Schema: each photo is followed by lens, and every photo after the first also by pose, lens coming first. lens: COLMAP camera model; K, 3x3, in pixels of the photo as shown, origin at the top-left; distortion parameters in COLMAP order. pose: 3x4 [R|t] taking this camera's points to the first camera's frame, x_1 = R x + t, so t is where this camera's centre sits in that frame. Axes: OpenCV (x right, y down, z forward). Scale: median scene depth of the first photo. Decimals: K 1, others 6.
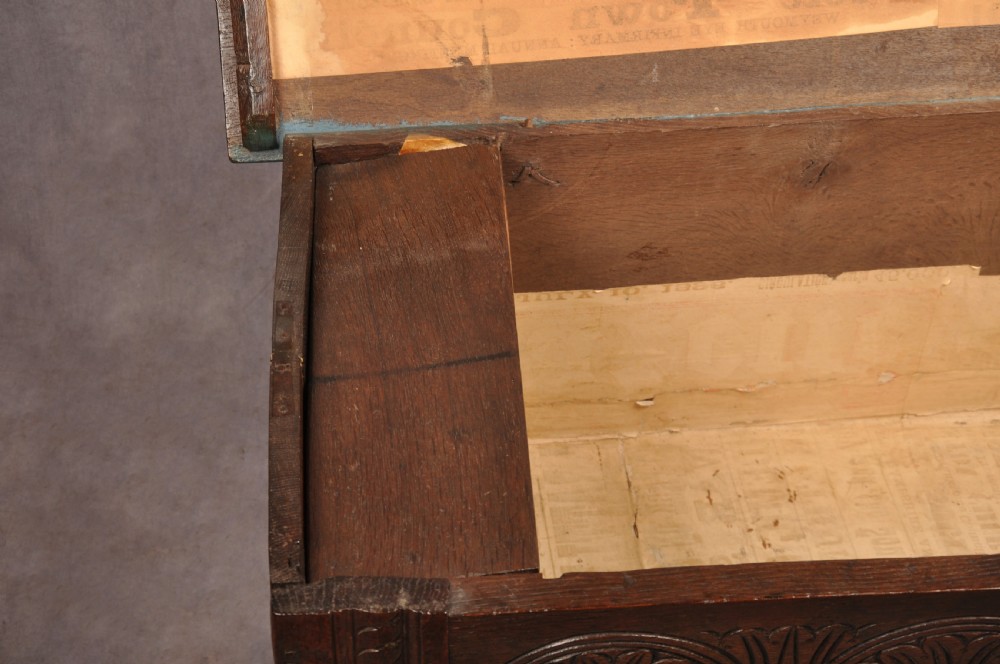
lens RADIAL K [[1761.5, 0, 500.0], [0, 1761.5, 332.0], [0, 0, 1]] dist [0.248987, 0.143157]
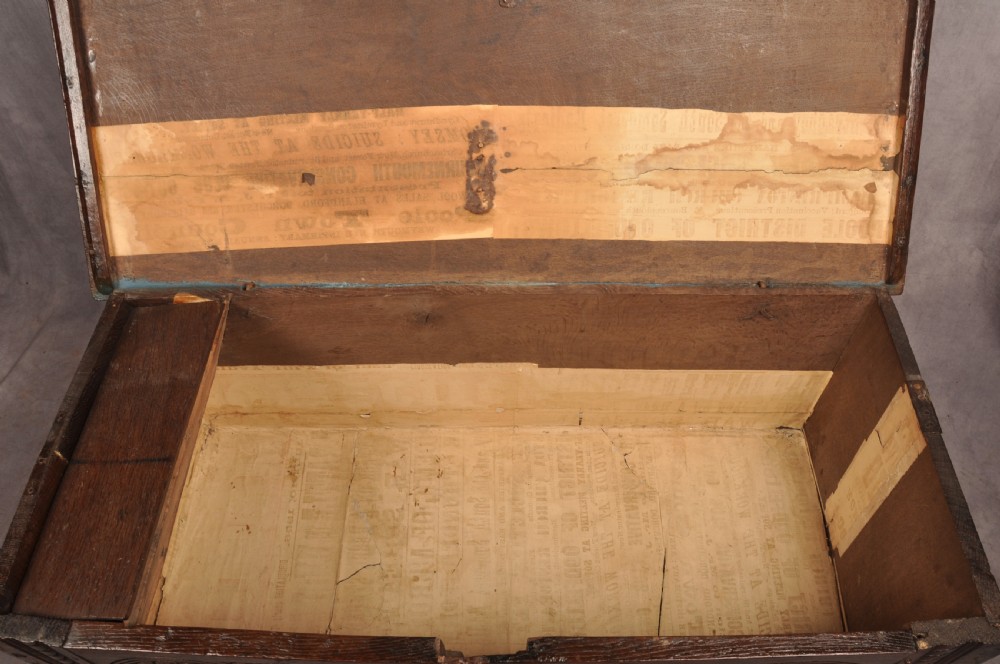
lens RADIAL K [[802.0, 0, 500.0], [0, 802.0, 332.0], [0, 0, 1]] dist [-0.127263, 0.007640]
pose [[0.993506, 0.060784, -0.096186, 0.305530], [-0.043684, 0.984332, 0.170828, -0.197640], [0.105062, -0.165517, 0.980595, 0.246351]]
